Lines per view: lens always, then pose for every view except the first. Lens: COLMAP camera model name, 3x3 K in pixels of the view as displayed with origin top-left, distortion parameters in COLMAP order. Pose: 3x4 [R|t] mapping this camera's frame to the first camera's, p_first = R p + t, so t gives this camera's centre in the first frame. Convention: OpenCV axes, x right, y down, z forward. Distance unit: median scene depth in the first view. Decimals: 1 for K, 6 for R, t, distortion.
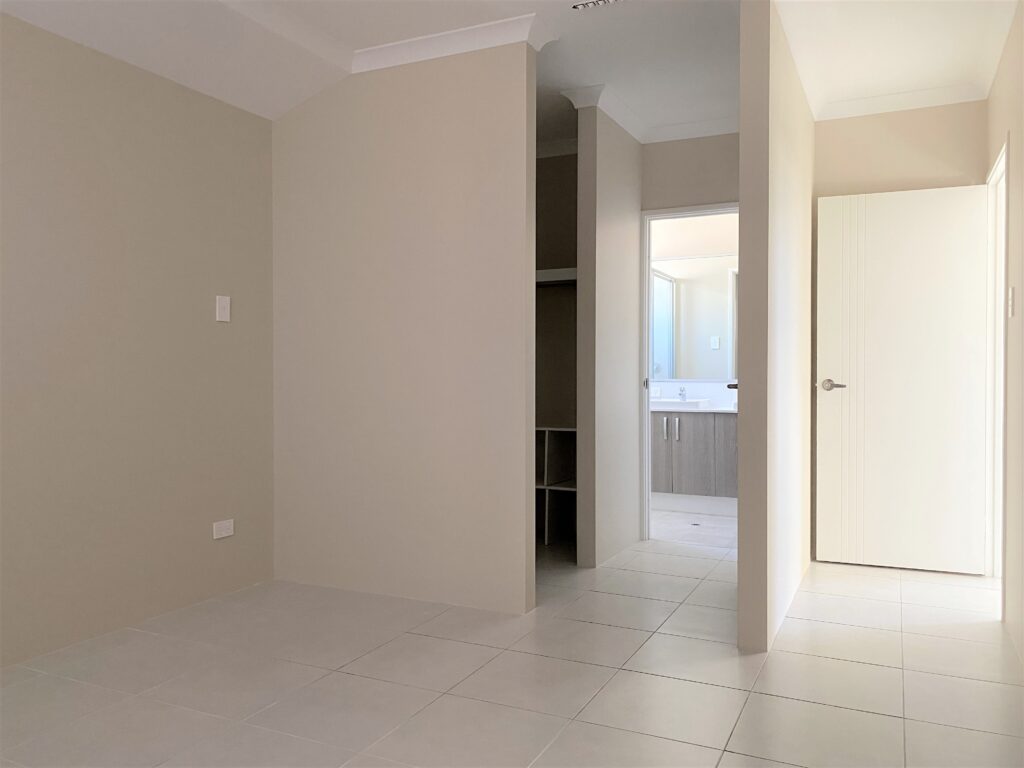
lens RADIAL K [[786.8, 0, 514.0], [0, 786.8, 383.1], [0, 0, 1]] dist [0.053590, -0.071903]
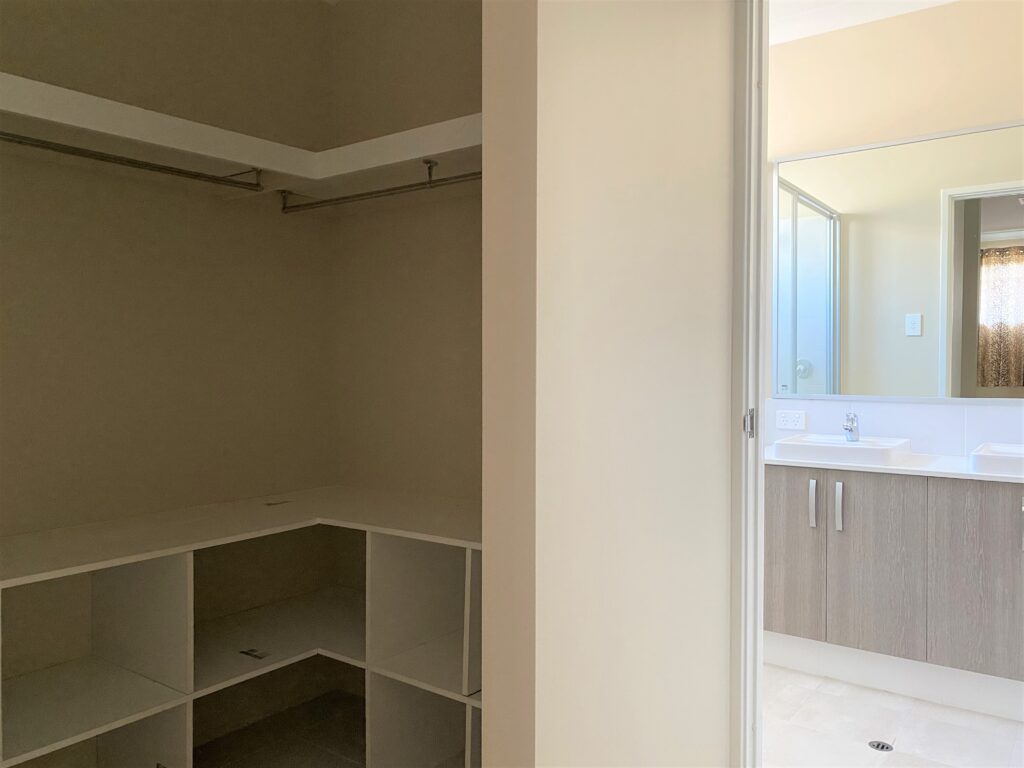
lens RADIAL K [[786.8, 0, 519.7], [0, 786.8, 379.3], [0, 0, 1]] dist [0.053590, -0.071903]
pose [[0.983607, 0.009793, -0.180061, 0.102139], [-0.007231, 0.999863, 0.014878, -0.023672], [0.180182, -0.013332, 0.983543, 0.493362]]
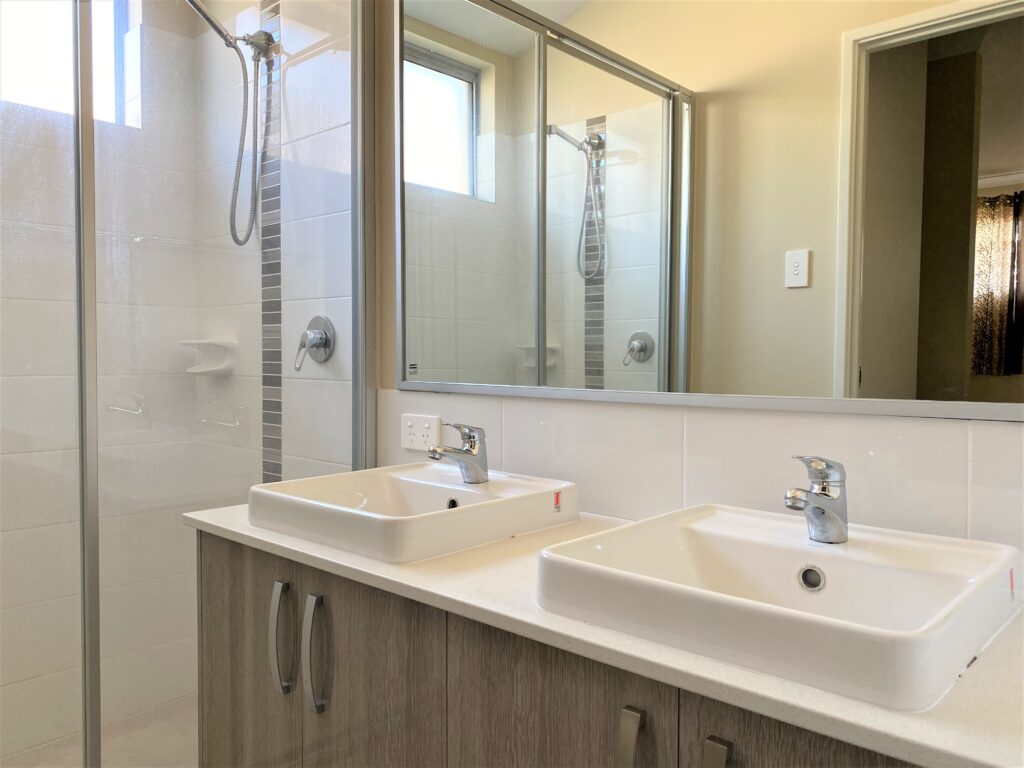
lens RADIAL K [[786.8, 0, 501.7], [0, 786.8, 385.7], [0, 0, 1]] dist [0.053590, -0.071903]
pose [[0.956532, 0.022720, -0.290742, 0.291563], [-0.012014, 0.999184, 0.038556, -0.016577], [0.291381, -0.033387, 0.956024, 0.799837]]
